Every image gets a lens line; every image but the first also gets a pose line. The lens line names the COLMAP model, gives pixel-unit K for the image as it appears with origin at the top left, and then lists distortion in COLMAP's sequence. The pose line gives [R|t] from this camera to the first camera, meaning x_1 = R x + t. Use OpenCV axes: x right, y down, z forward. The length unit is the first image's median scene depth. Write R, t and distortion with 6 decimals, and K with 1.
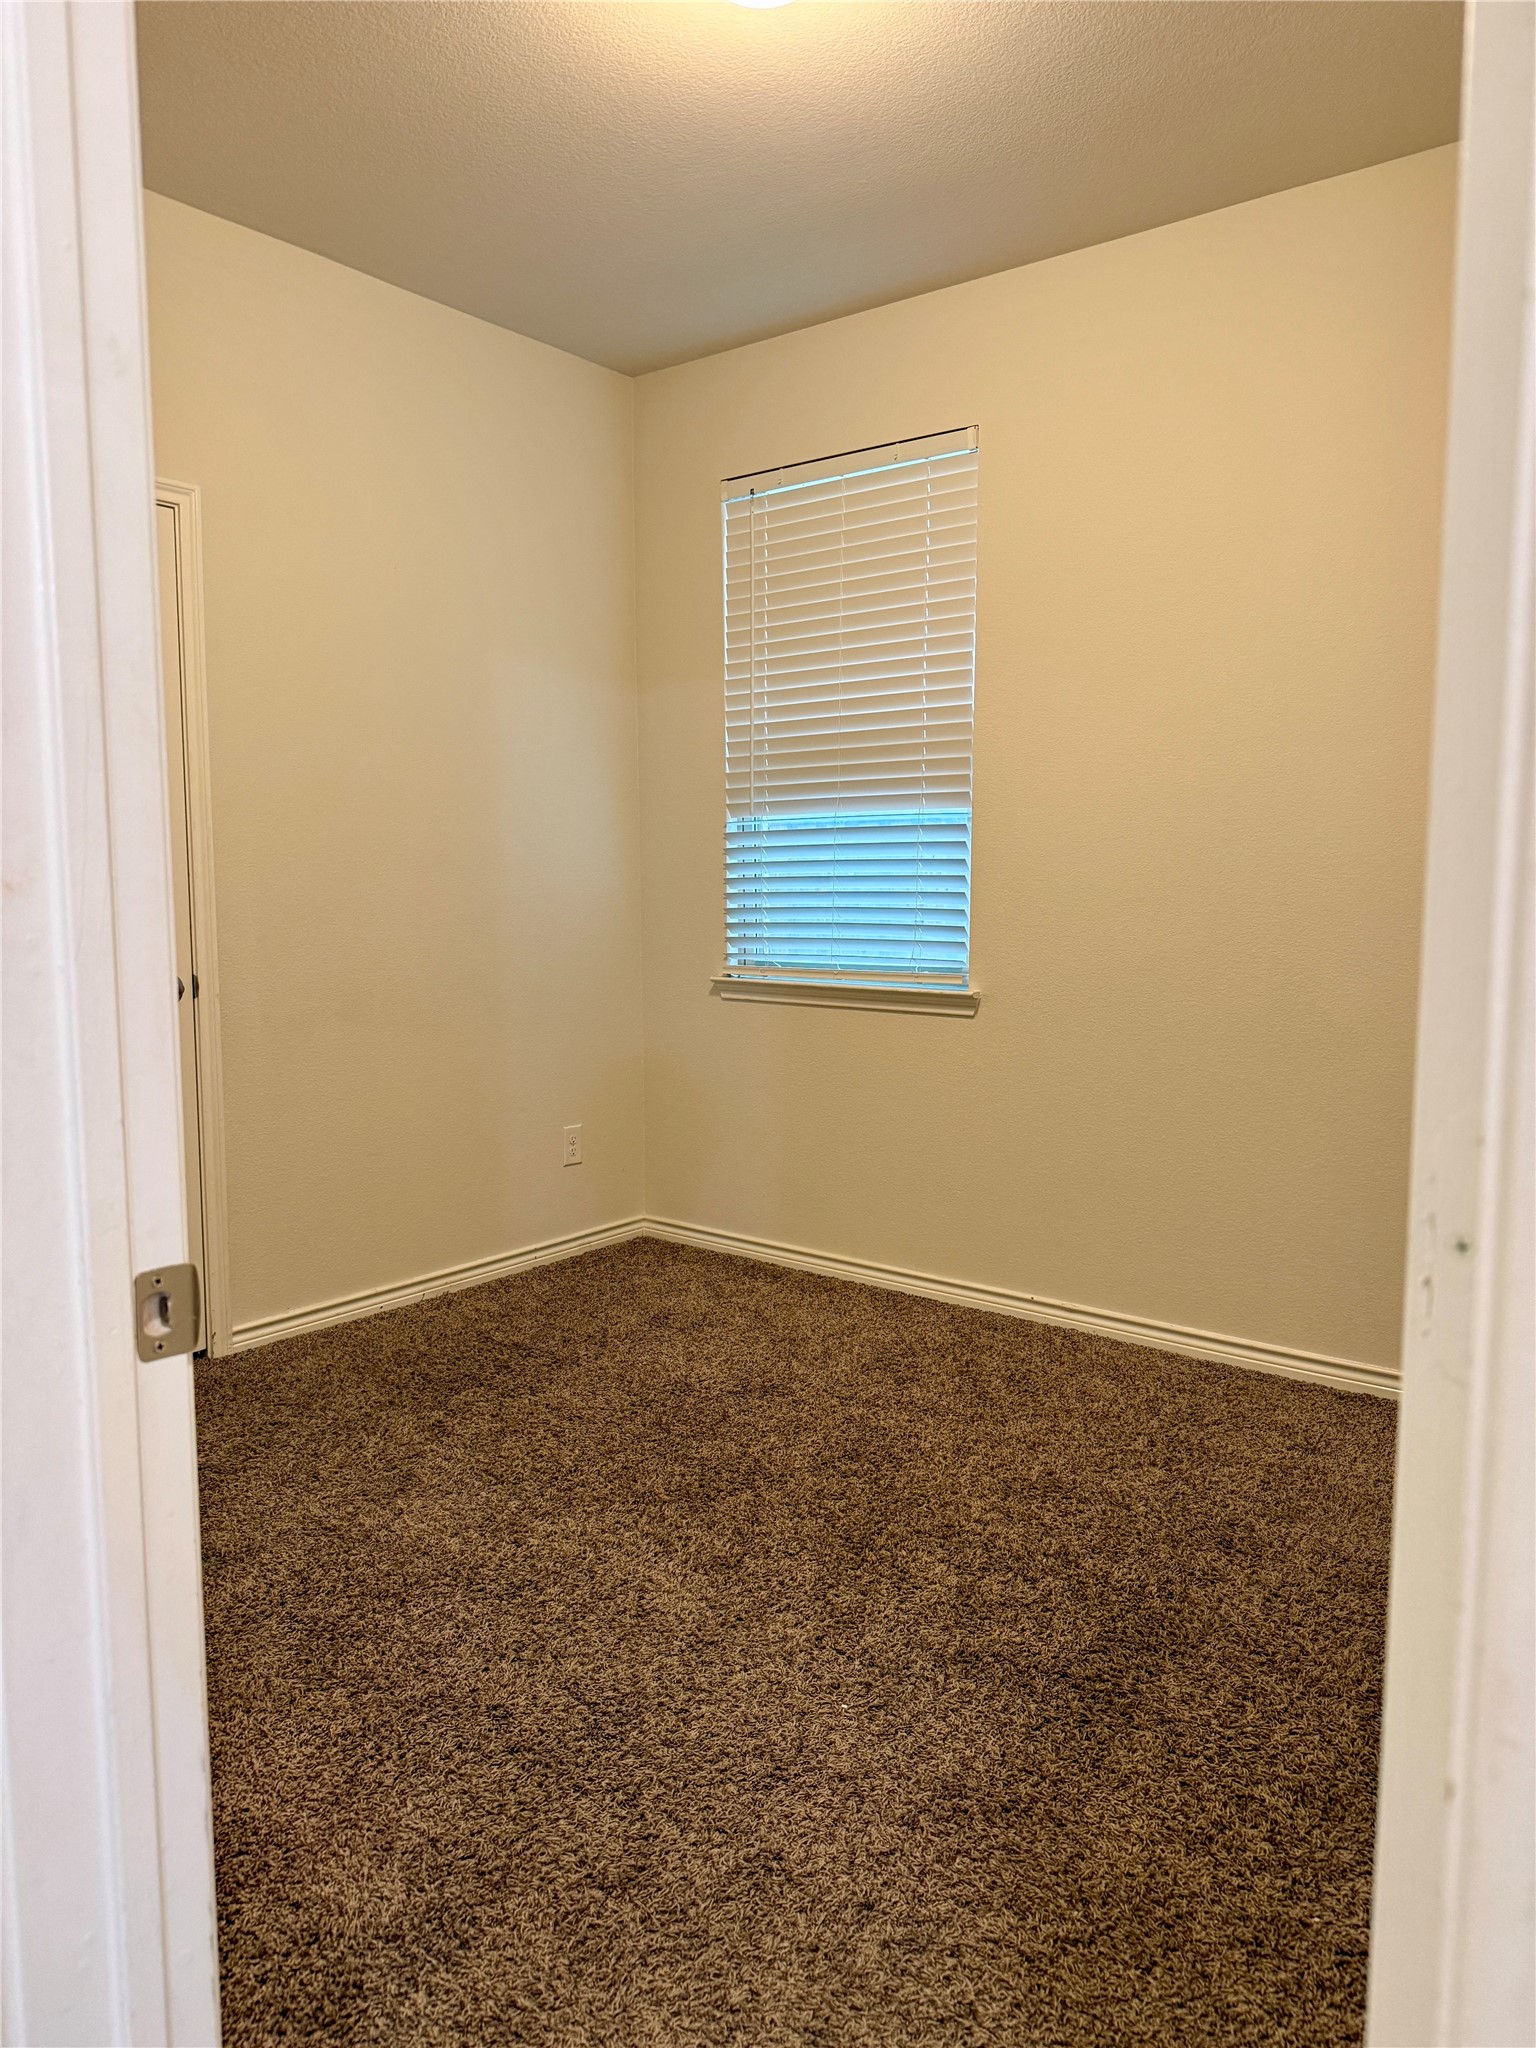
lens RADIAL K [[1428.7, 0, 768.0], [0, 1428.7, 1024.0], [0, 0, 1]] dist [0.133346, -0.221261]
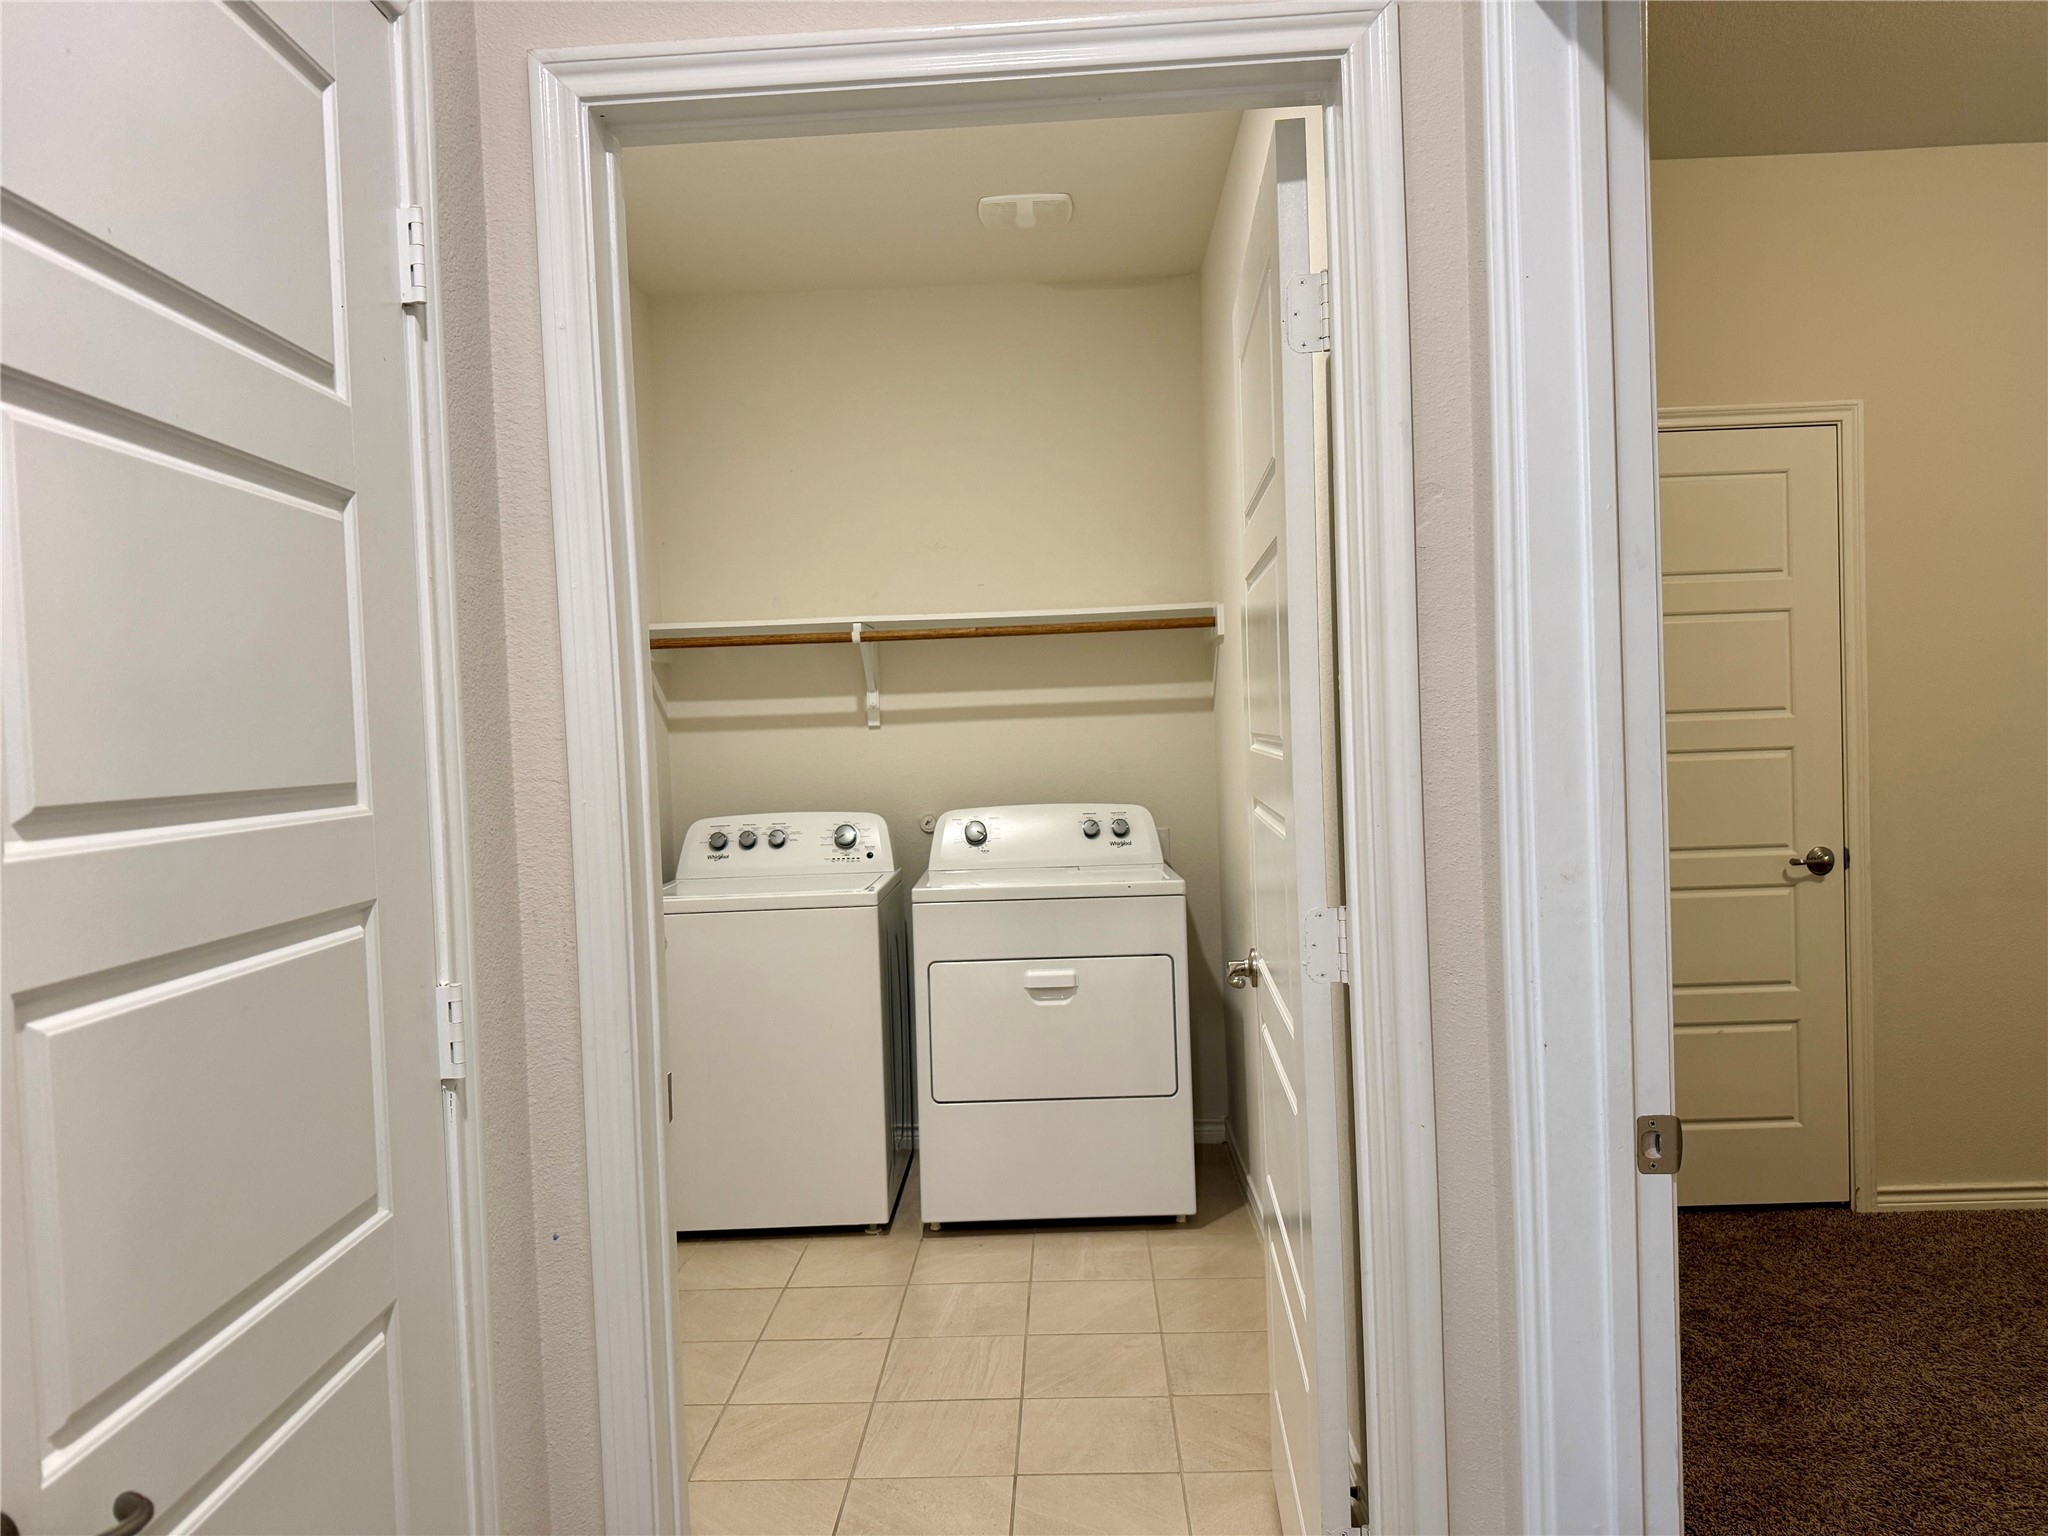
lens RADIAL K [[1434.5, 0, 1024.0], [0, 1434.5, 768.0], [0, 0, 1]] dist [-0.060177, -0.001432]
pose [[0.585394, 0.003258, -0.810742, 0.095916], [-0.052756, 0.998026, -0.034081, -0.027098], [0.809031, 0.062723, 0.584410, -0.105869]]
